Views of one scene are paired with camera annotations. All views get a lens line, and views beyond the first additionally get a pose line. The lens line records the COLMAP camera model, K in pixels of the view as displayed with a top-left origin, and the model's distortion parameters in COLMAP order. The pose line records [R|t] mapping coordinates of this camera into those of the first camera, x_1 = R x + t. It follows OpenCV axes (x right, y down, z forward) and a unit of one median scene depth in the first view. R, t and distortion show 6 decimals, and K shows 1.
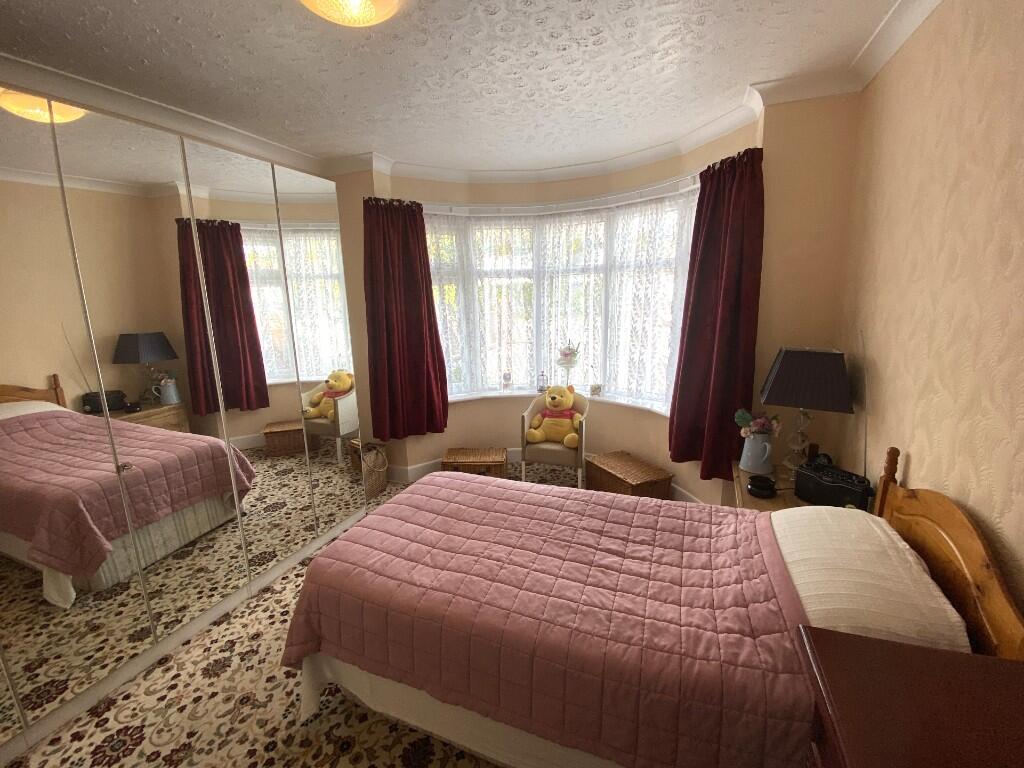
lens RADIAL K [[424.5, 0, 518.9], [0, 424.5, 386.5], [0, 0, 1]] dist [0.022251, -0.021611]
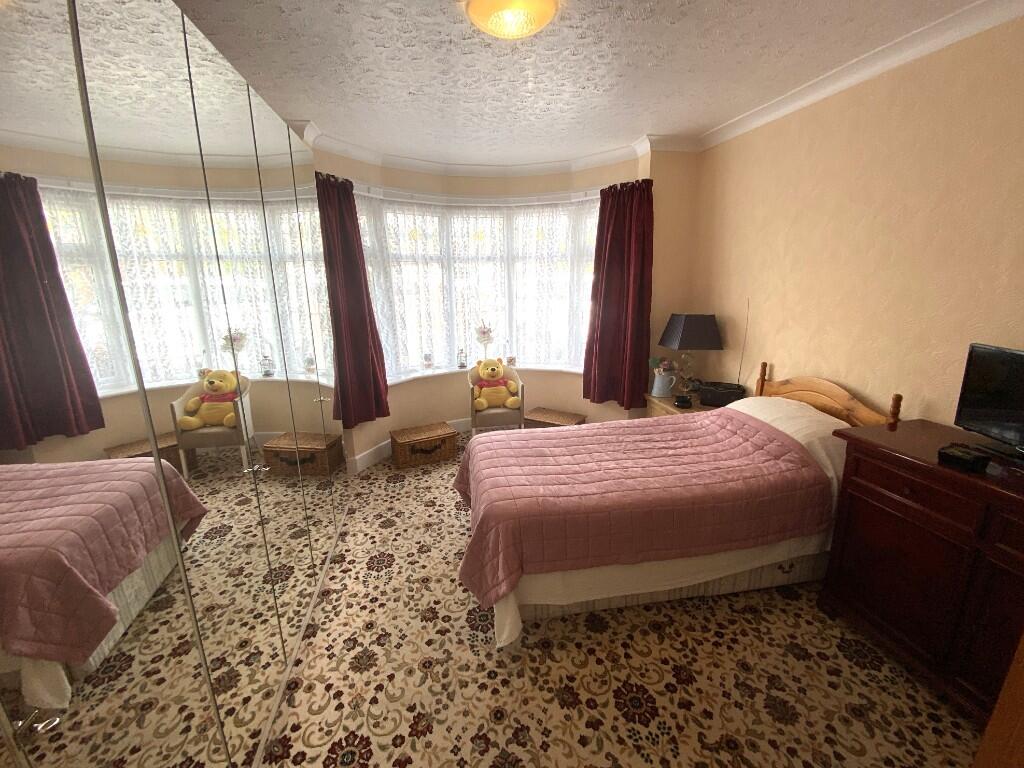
lens RADIAL K [[413.9, 0, 512.0], [0, 413.9, 384.0], [0, 0, 1]] dist [0.017592, -0.019602]
pose [[0.853191, -0.116521, 0.508417, -0.501561], [0.105761, 0.993127, 0.050129, 0.017735], [-0.510764, 0.011001, 0.859651, 0.010434]]
